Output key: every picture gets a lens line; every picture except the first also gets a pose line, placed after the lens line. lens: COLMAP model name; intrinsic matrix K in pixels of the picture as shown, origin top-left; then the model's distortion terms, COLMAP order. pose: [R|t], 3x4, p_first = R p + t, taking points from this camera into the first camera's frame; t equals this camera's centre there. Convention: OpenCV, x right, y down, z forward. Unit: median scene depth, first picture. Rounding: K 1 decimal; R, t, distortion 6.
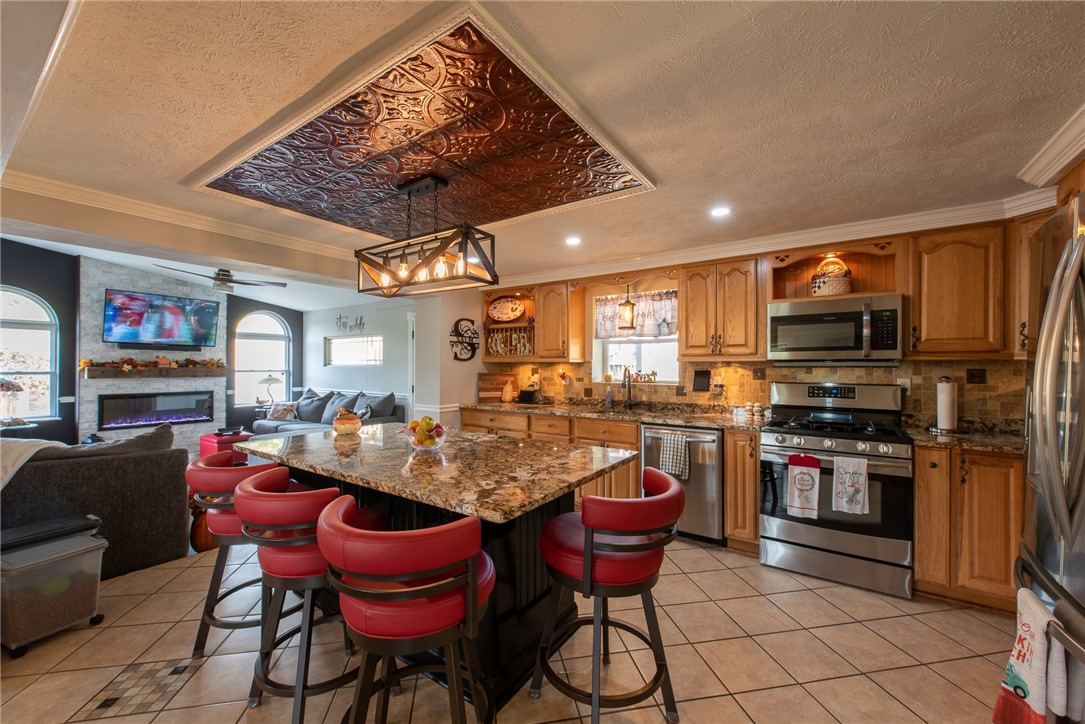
lens RADIAL K [[430.4, 0, 544.8], [0, 430.4, 364.0], [0, 0, 1]] dist [0.014465, -0.004090]
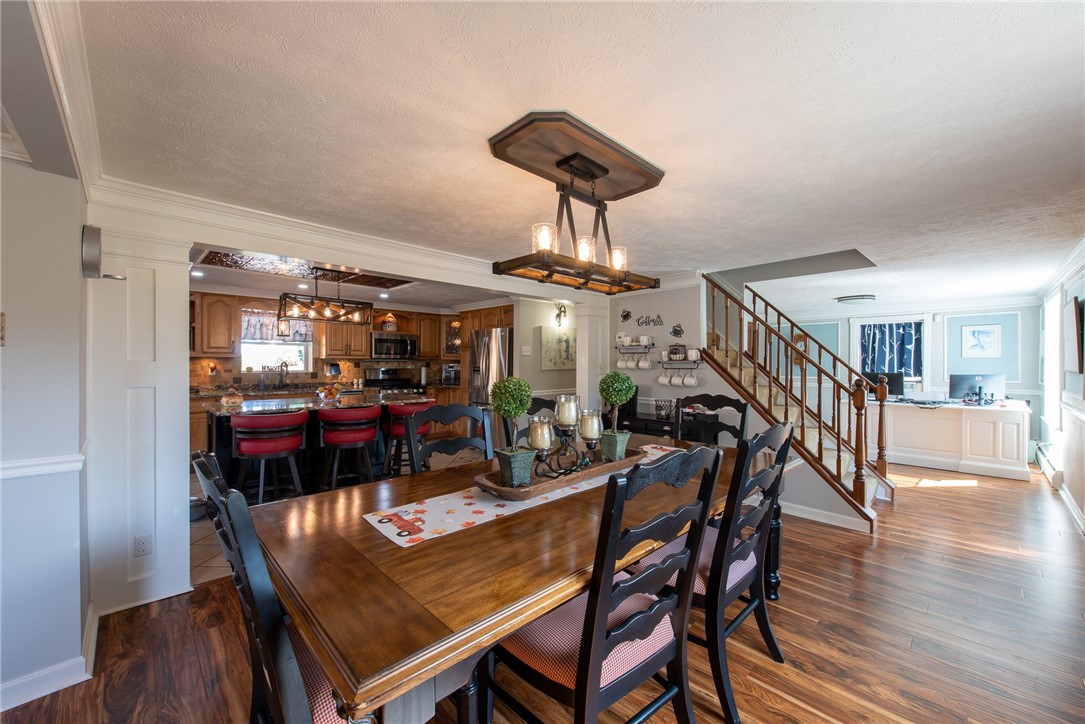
lens RADIAL K [[430.4, 0, 551.4], [0, 430.4, 367.4], [0, 0, 1]] dist [0.014465, -0.004090]
pose [[0.173571, -0.008549, 0.984784, -1.396312], [-0.006127, 0.999934, 0.009761, 0.010157], [-0.984802, -0.007728, 0.173507, -0.241137]]
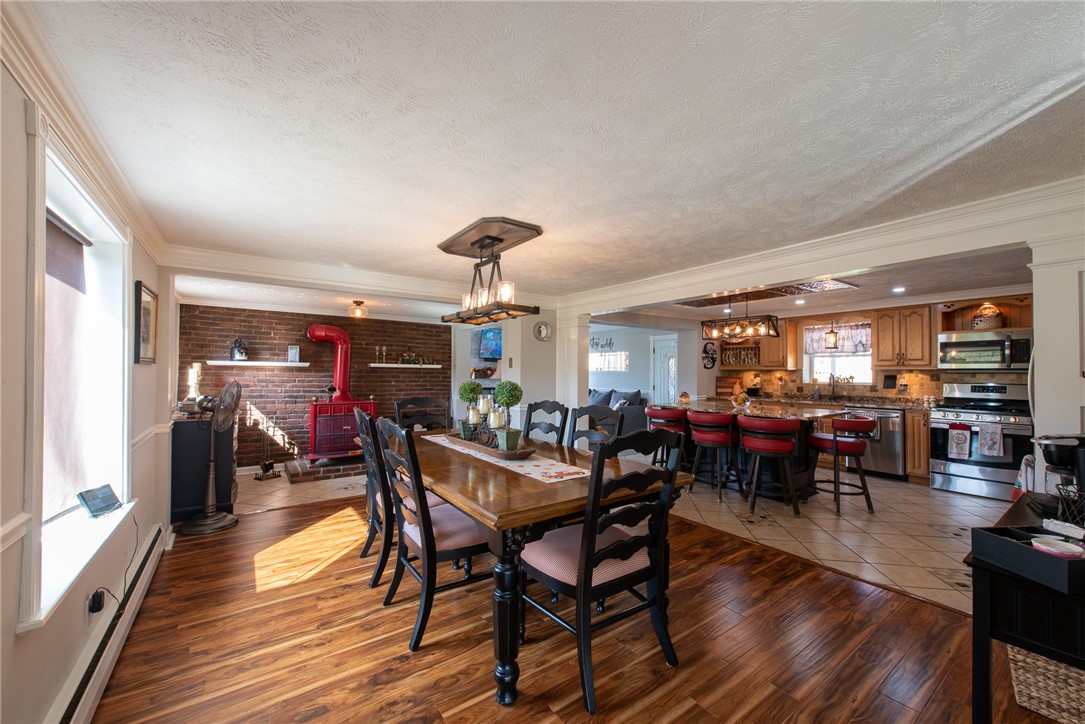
lens RADIAL K [[430.4, 0, 538.1], [0, 430.4, 365.9], [0, 0, 1]] dist [0.014465, -0.004090]
pose [[0.938559, -0.001866, -0.345113, -0.323931], [-0.002023, 0.999938, -0.010908, 0.001064], [0.345112, 0.010936, 0.938498, -1.022840]]
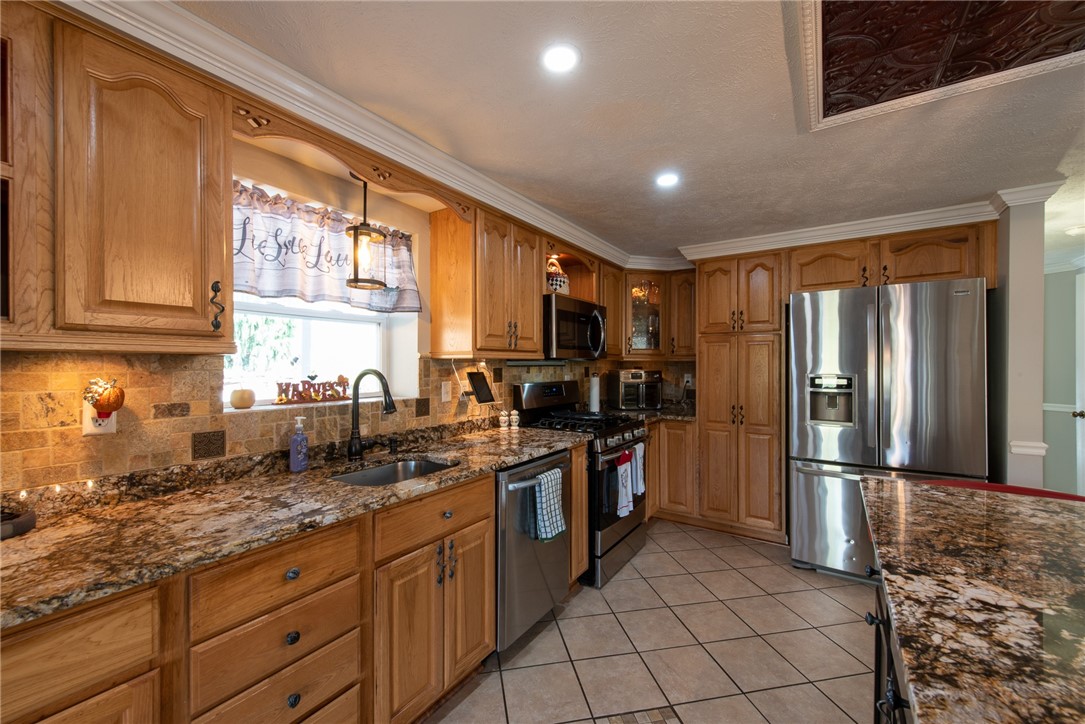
lens RADIAL K [[430.4, 0, 546.5], [0, 430.4, 363.1], [0, 0, 1]] dist [0.014465, -0.004090]
pose [[-0.025690, 0.002968, 0.999666, -0.334418], [-0.000891, 0.999995, -0.002992, 0.003509], [-0.999670, -0.000967, -0.025687, 0.995606]]
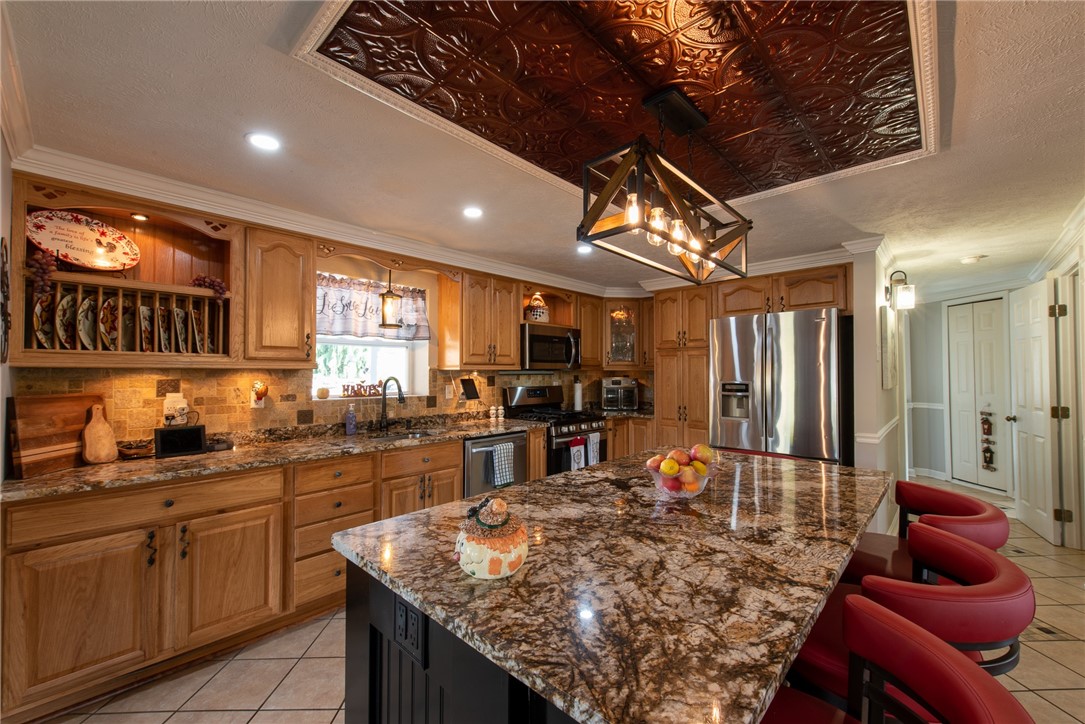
lens RADIAL K [[430.4, 0, 545.9], [0, 430.4, 362.5], [0, 0, 1]] dist [0.014465, -0.004090]
pose [[0.144283, 0.022161, 0.989288, -0.651489], [-0.000901, 0.999752, -0.022264, -0.000590], [-0.989536, 0.002321, 0.144267, 0.741671]]
